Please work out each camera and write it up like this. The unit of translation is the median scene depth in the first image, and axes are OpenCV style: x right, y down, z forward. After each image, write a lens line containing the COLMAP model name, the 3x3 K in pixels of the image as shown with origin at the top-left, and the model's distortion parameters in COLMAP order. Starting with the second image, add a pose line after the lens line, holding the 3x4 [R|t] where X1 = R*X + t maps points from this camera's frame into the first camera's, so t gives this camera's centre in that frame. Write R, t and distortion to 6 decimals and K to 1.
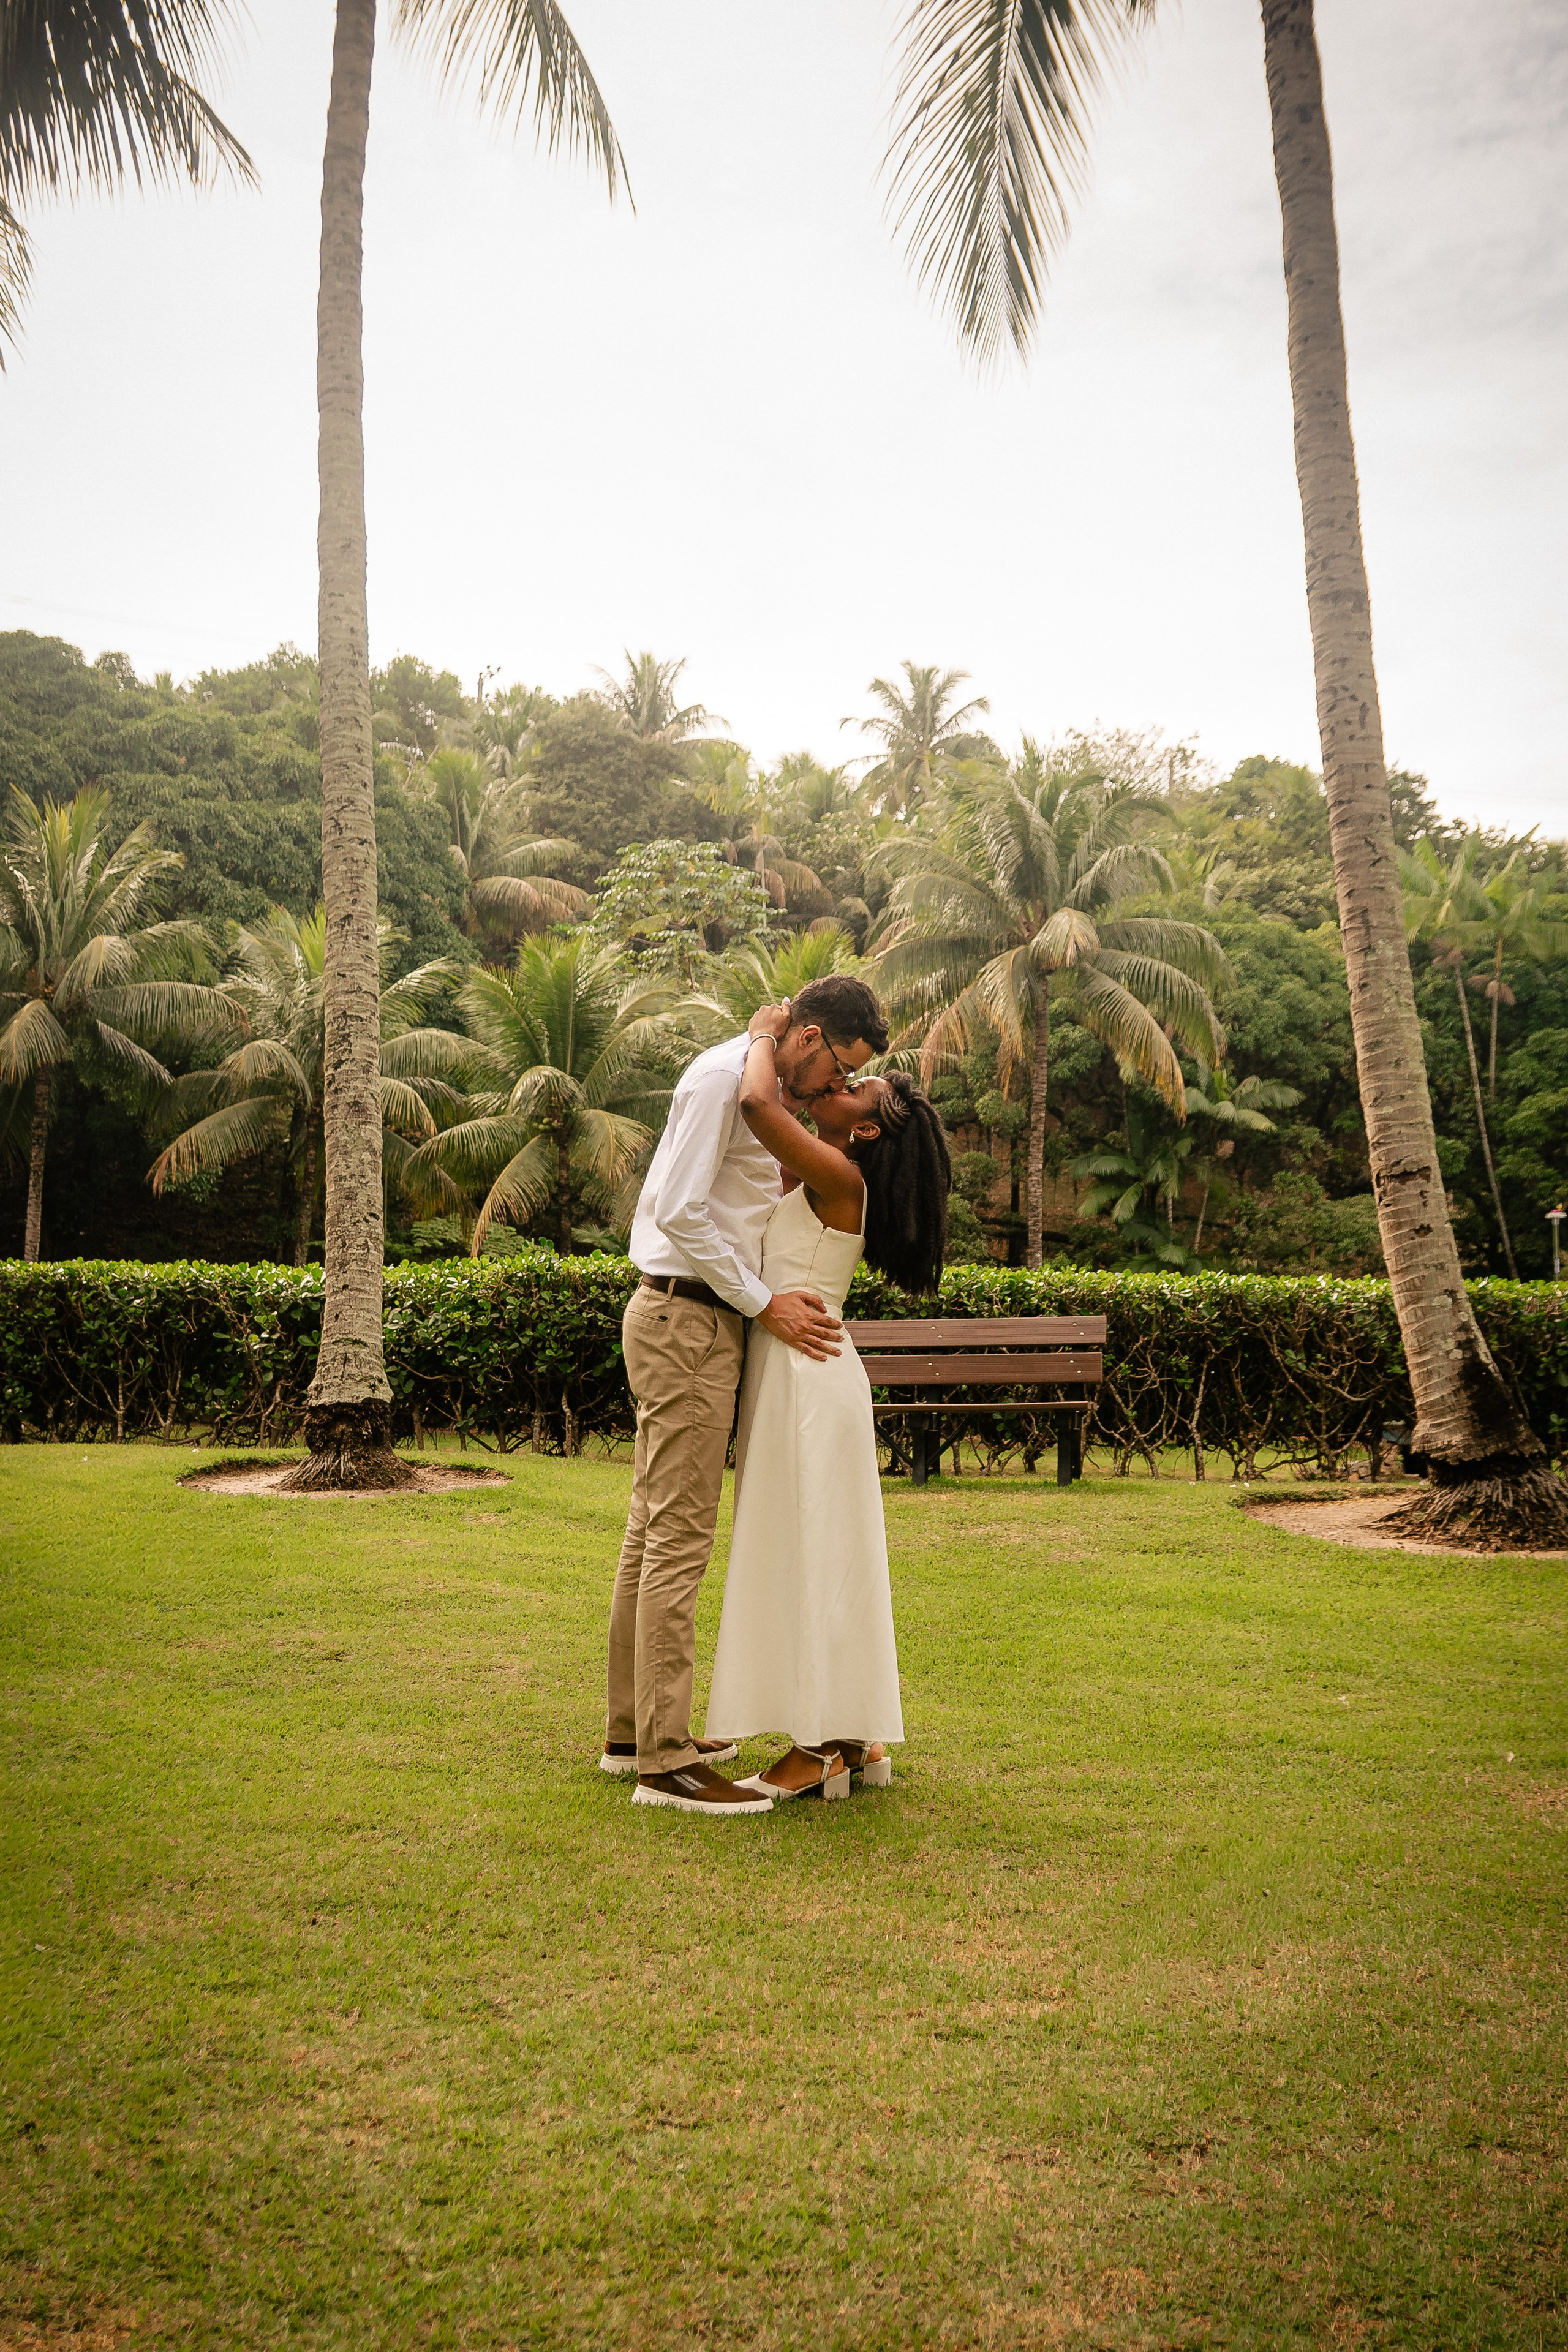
lens RADIAL K [[2157.0, 0, 785.8], [0, 2157.0, 1252.3], [0, 0, 1]] dist [-0.069034, 0.007397]
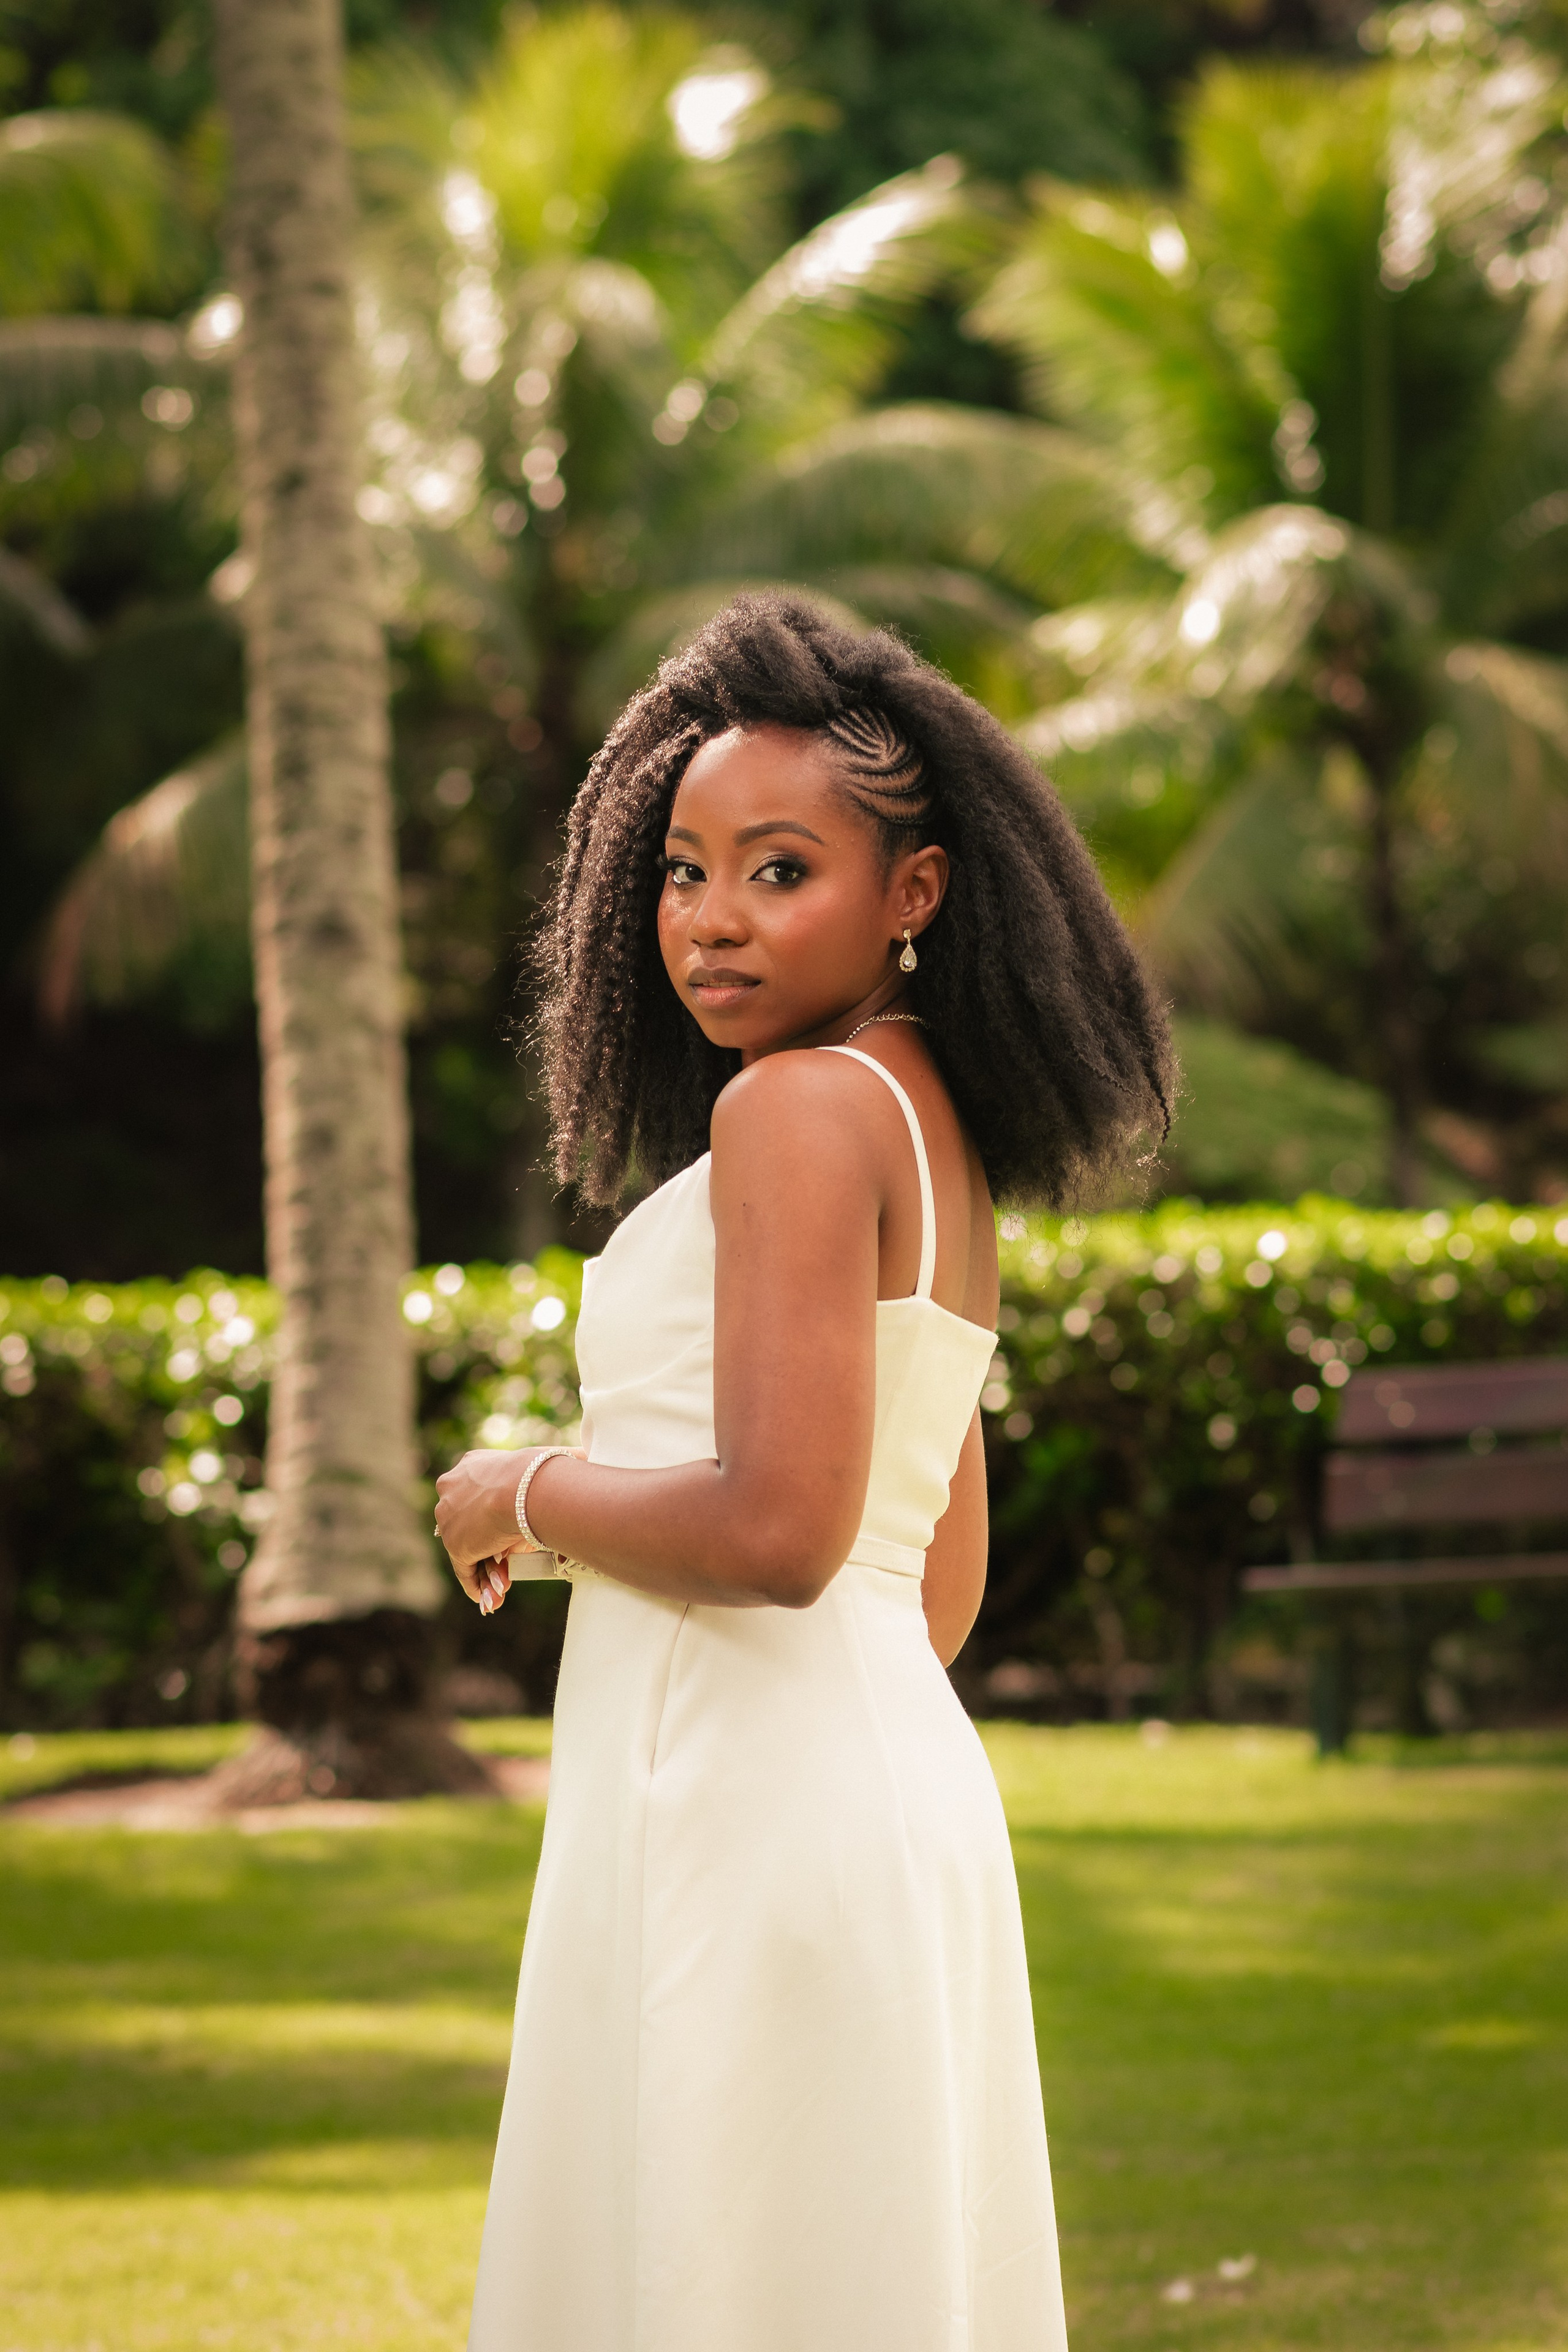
lens RADIAL K [[7942.0, 0, 784.0], [0, 7942.0, 1176.0], [0, 0, 1]] dist [0.013929, -0.359082]
pose [[0.977770, -0.056593, -0.201899, 0.035339], [0.058552, 0.998277, 0.003736, -0.003244], [0.201339, -0.015474, 0.979399, -0.092071]]
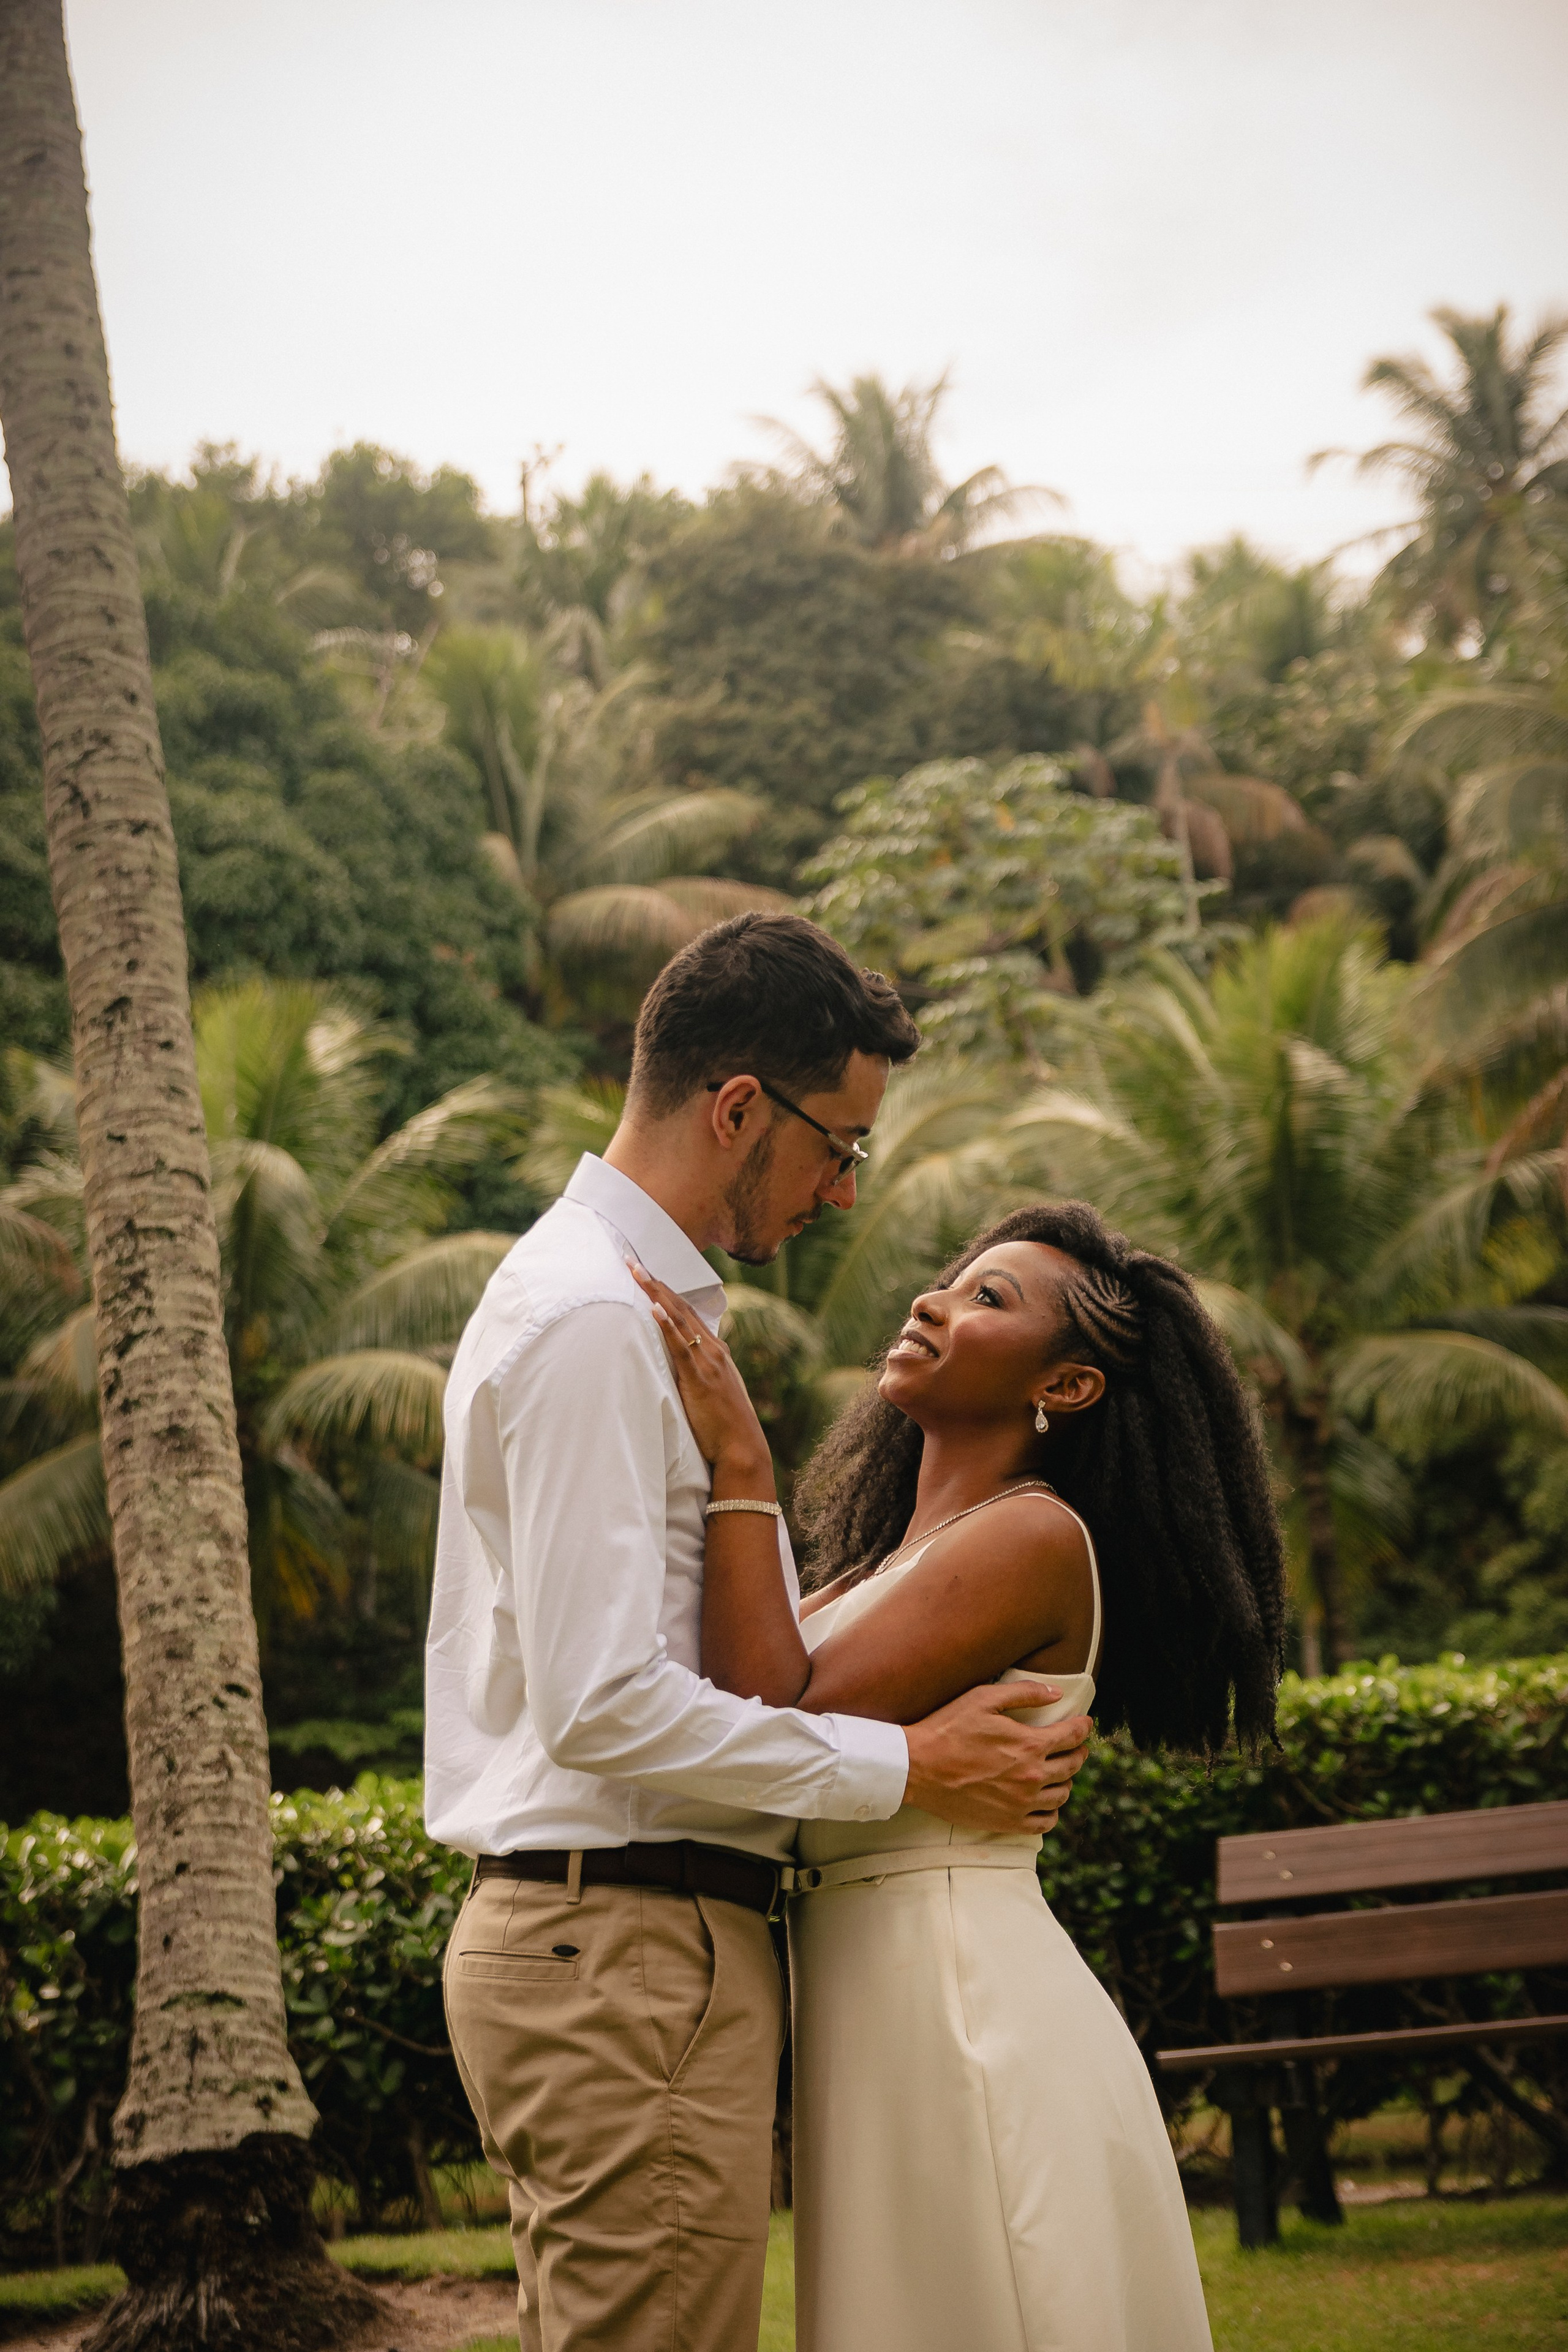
lens RADIAL K [[4754.9, 0, 773.3], [0, 4754.9, 1205.5], [0, 0, 1]] dist [0.138411, 0.414514]
pose [[0.987549, -0.117643, -0.104437, 0.003747], [0.106989, 0.988978, -0.102351, -0.000656], [0.115327, 0.089903, 0.989251, 0.012435]]
